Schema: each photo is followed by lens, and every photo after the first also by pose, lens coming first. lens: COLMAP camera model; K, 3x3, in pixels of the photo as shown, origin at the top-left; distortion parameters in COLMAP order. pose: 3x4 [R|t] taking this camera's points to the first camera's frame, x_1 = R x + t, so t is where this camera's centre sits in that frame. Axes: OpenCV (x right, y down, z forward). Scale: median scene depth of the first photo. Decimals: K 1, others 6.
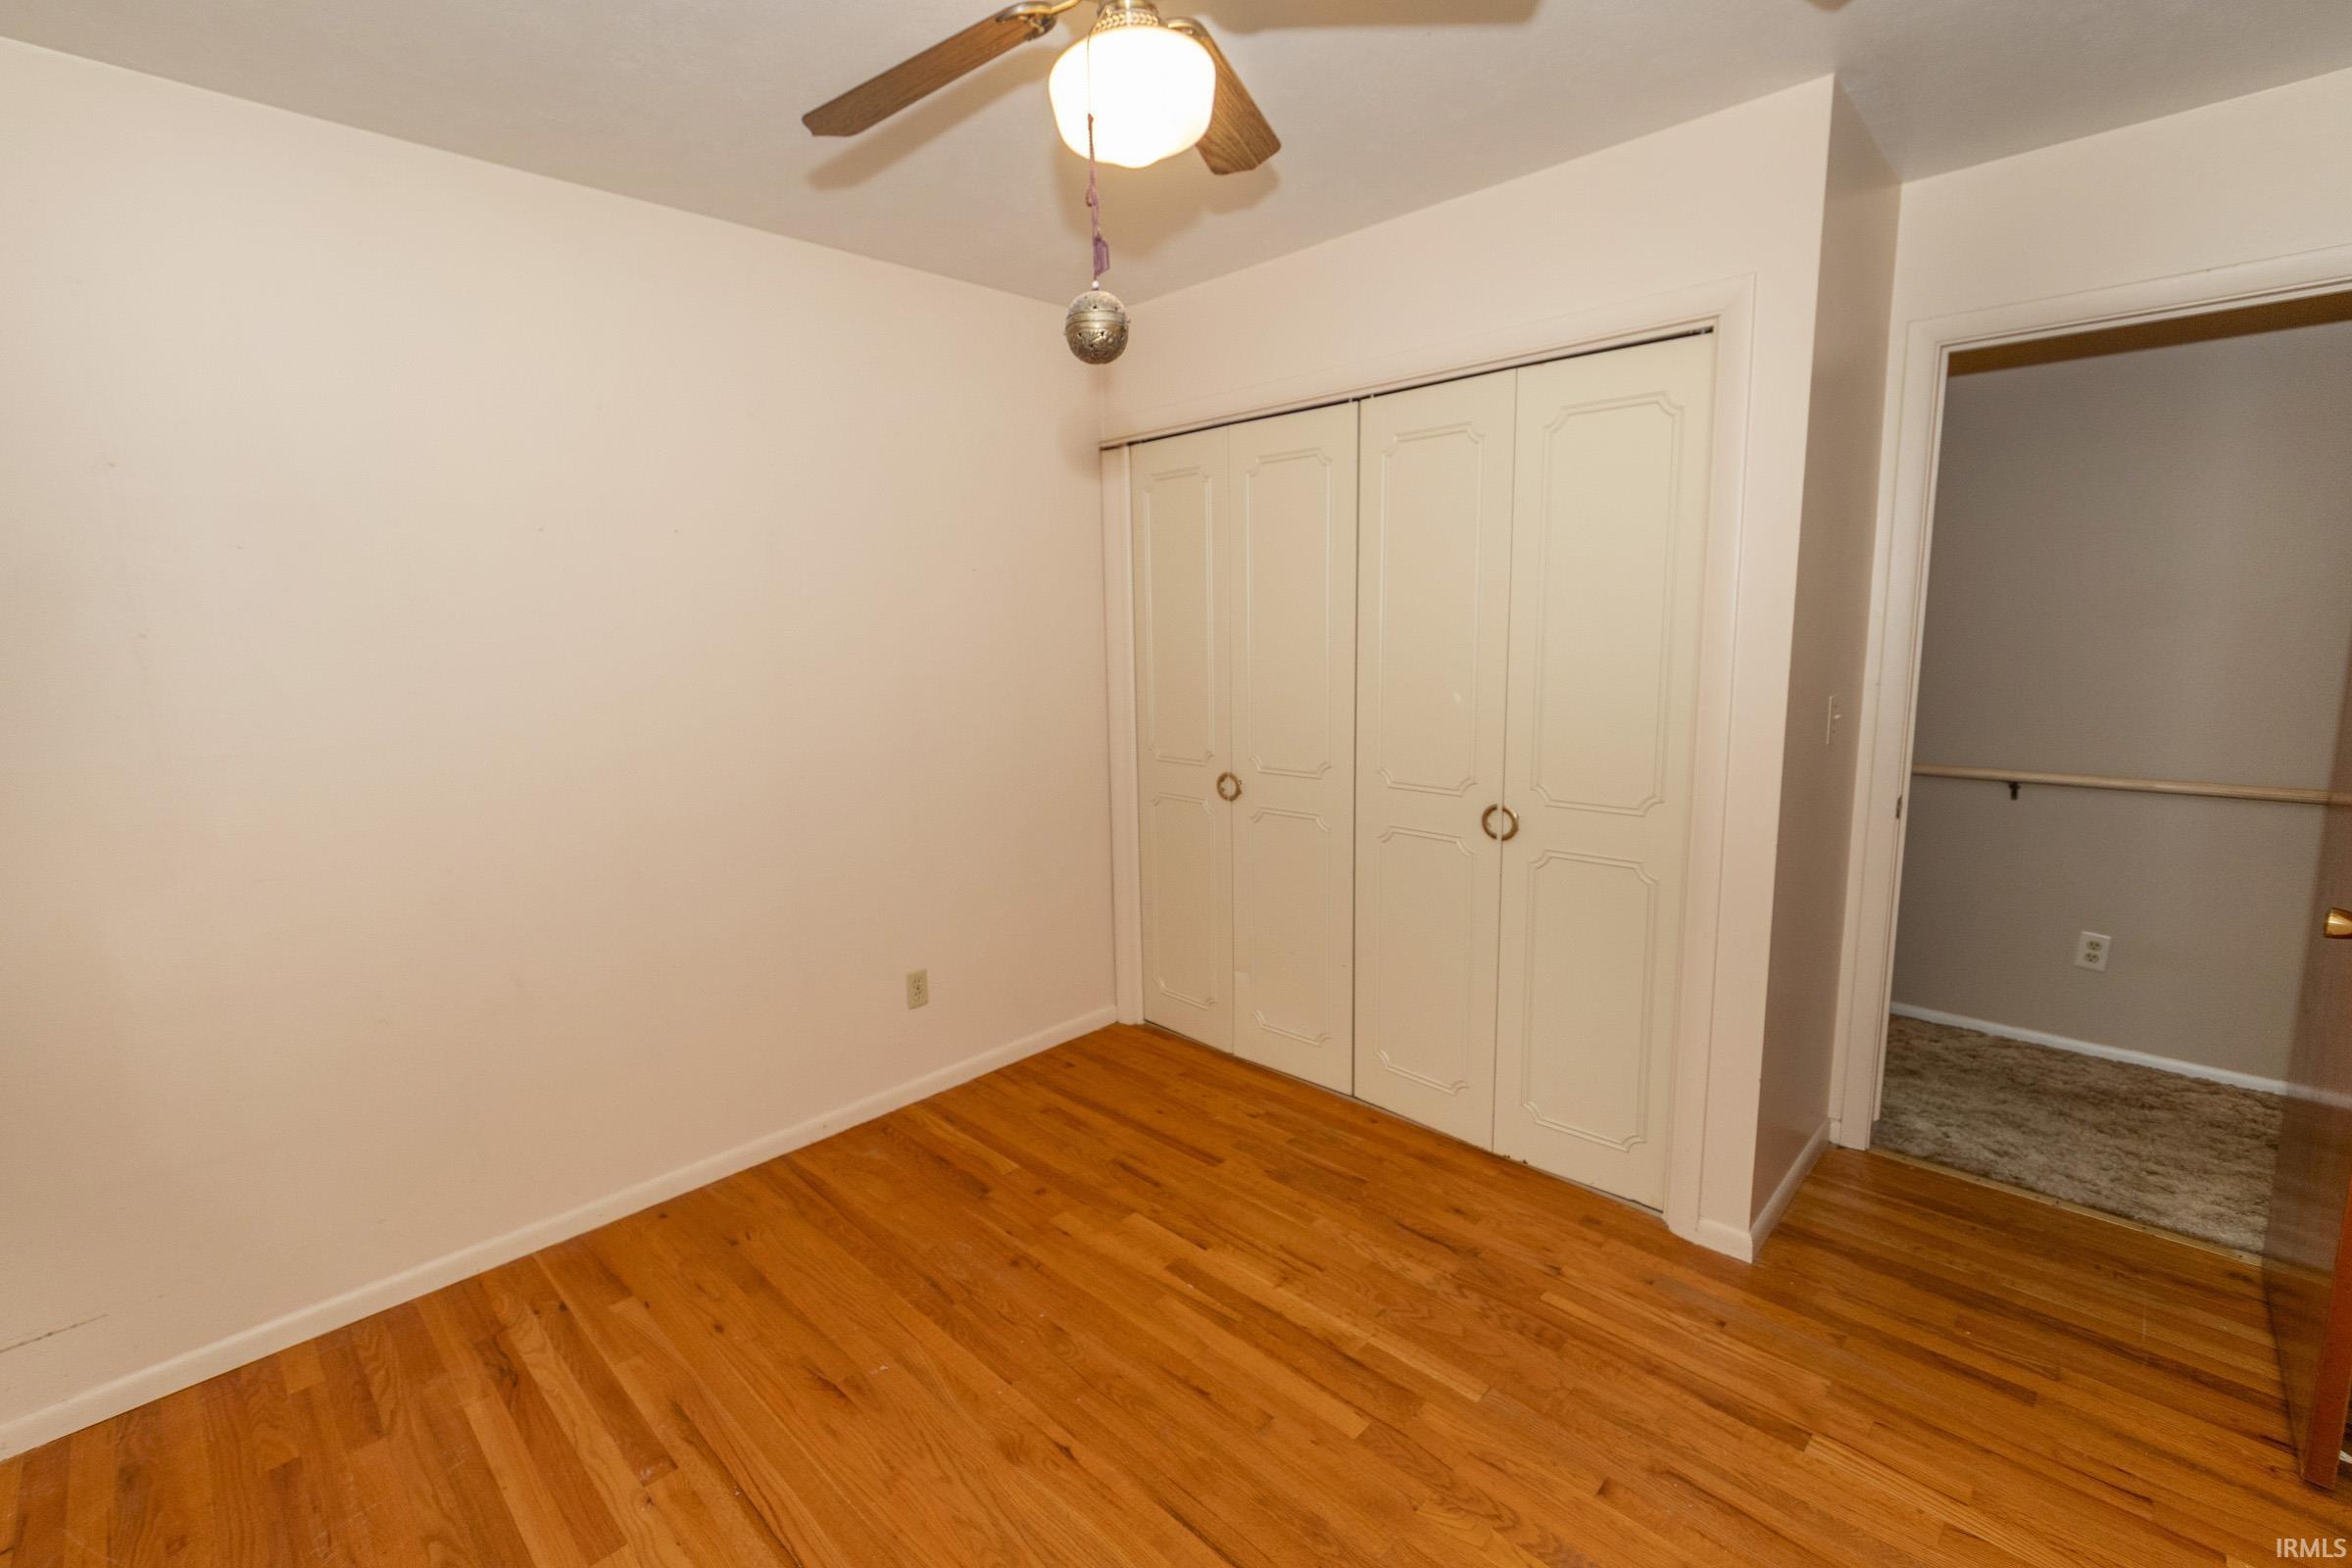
lens RADIAL K [[1026.3, 0, 1153.0], [0, 1026.3, 761.5], [0, 0, 1]] dist [0.010735, -0.000748]
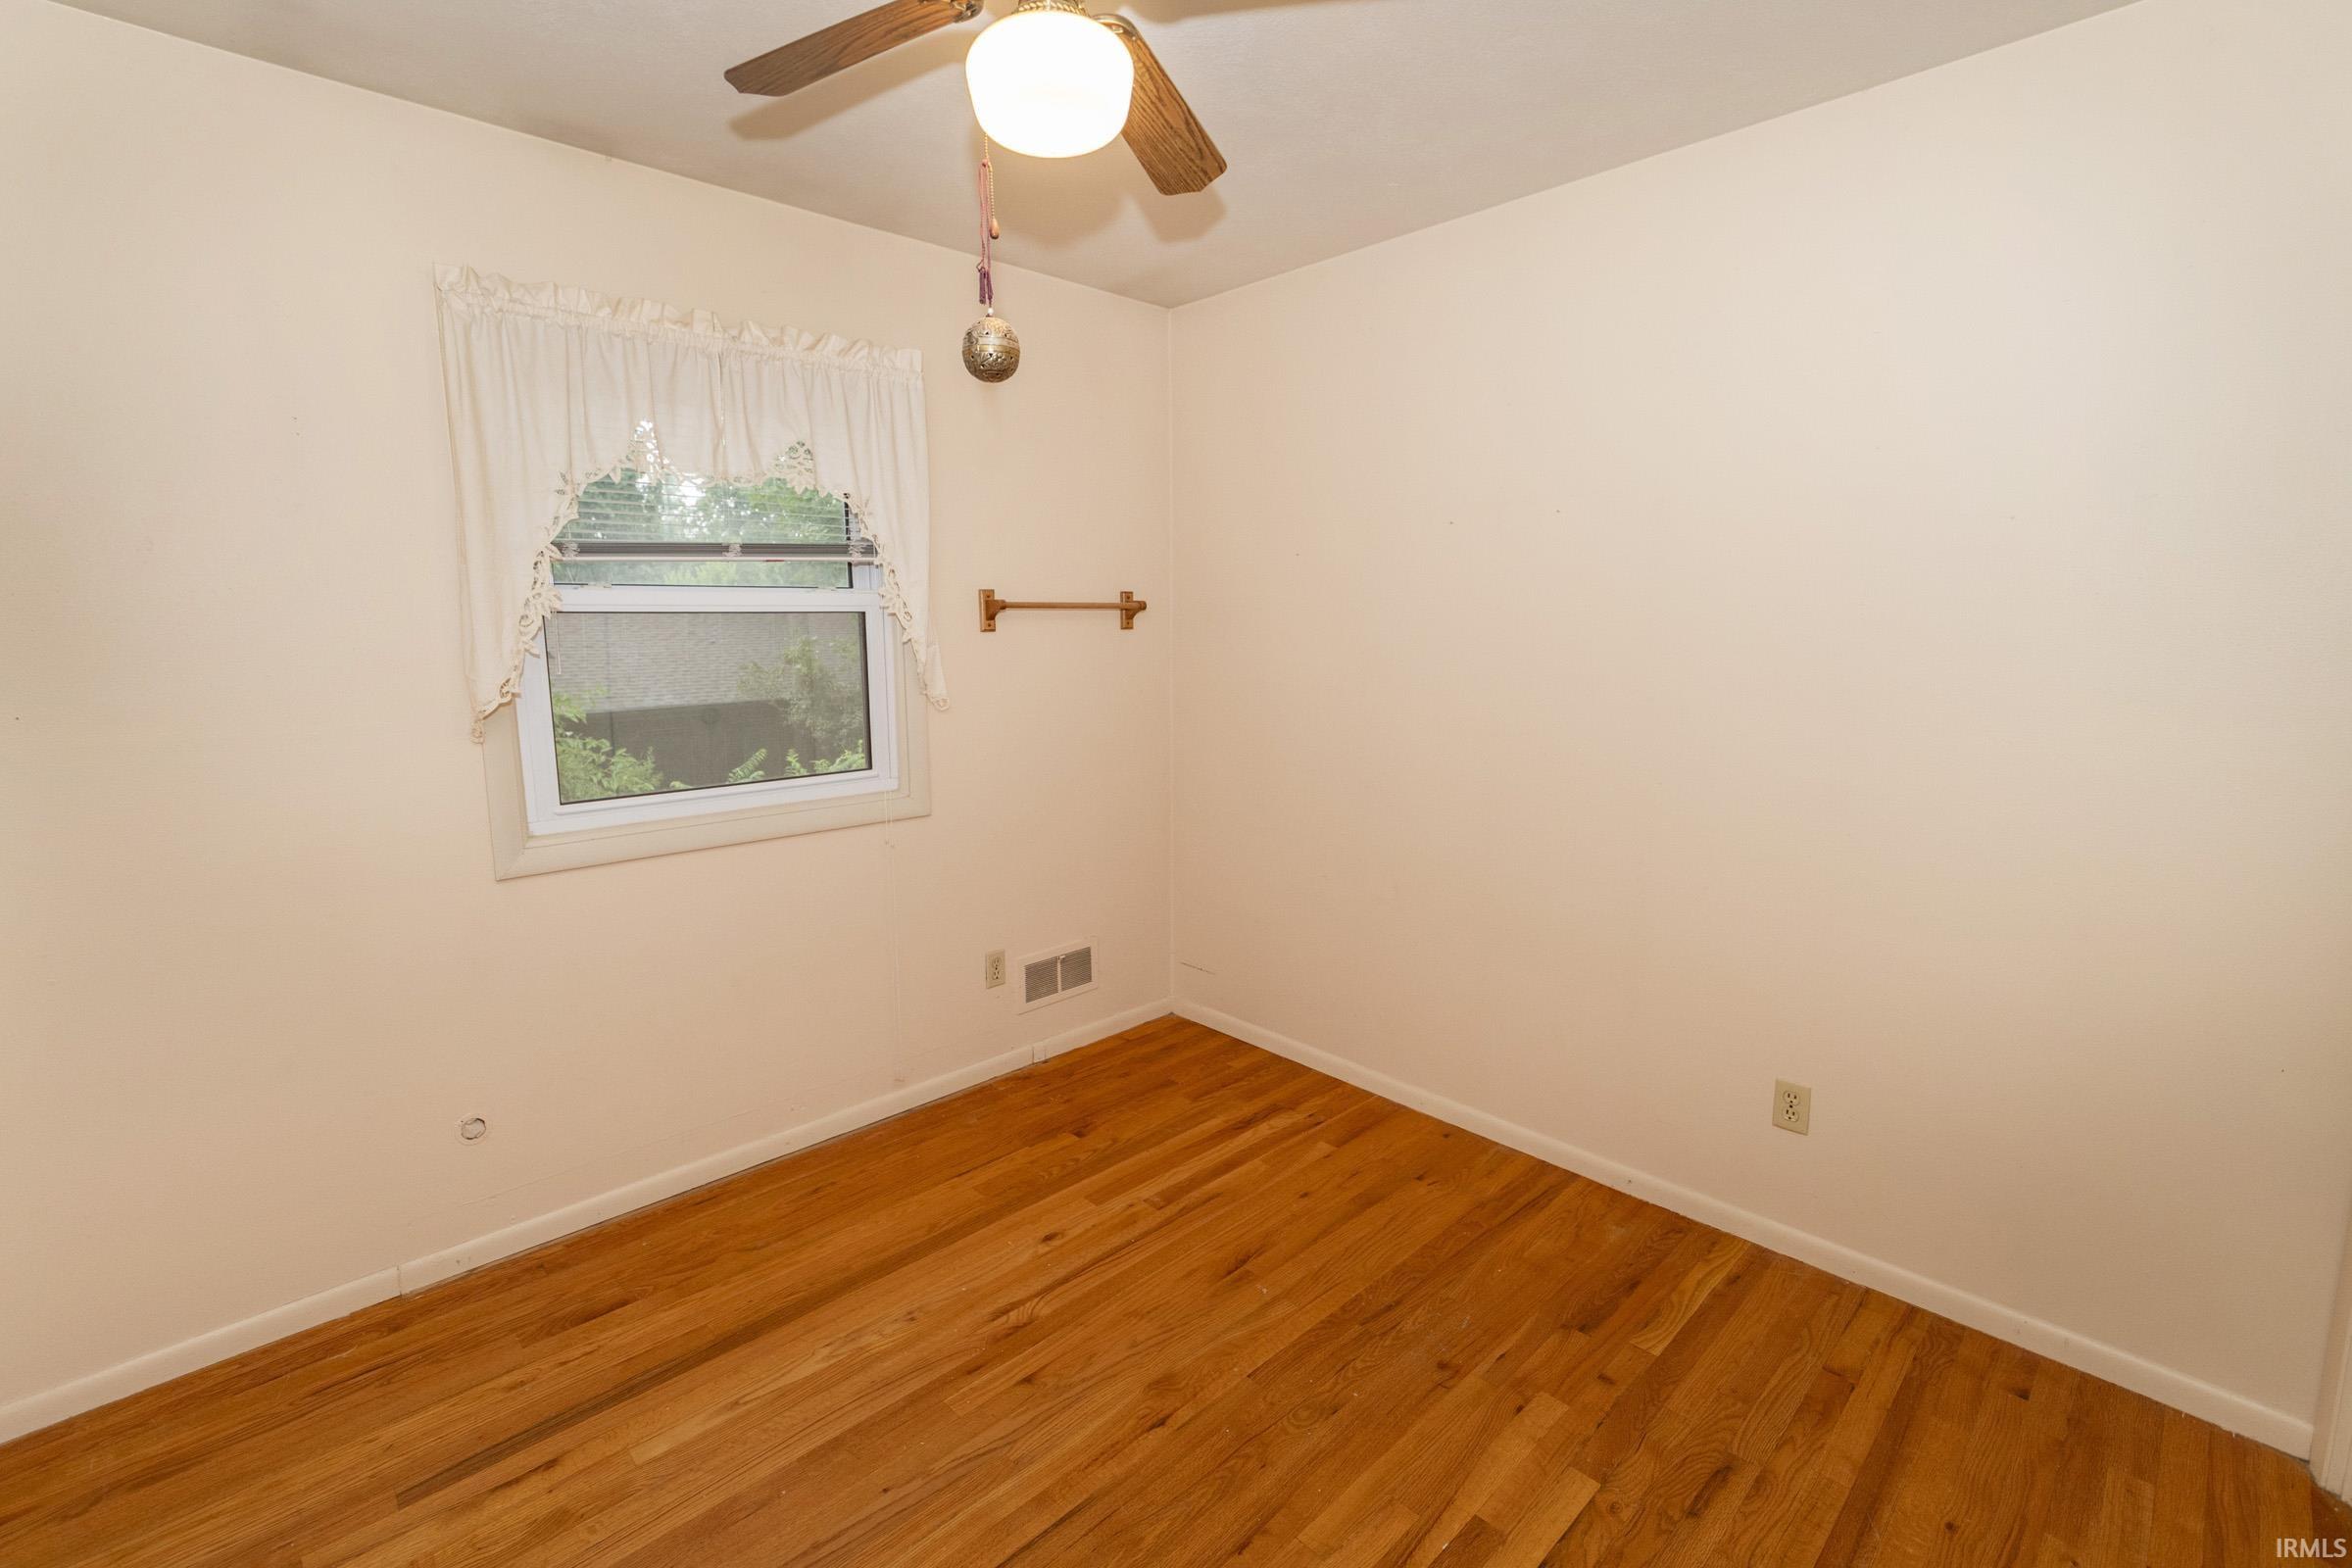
lens RADIAL K [[1026.3, 0, 1153.0], [0, 1026.3, 761.5], [0, 0, 1]] dist [0.010735, -0.000748]
pose [[-0.015709, 0.165003, -0.986168, 0.680069], [-0.131777, 0.977345, 0.165626, -0.120665], [0.991155, 0.132556, 0.006390, 0.745502]]
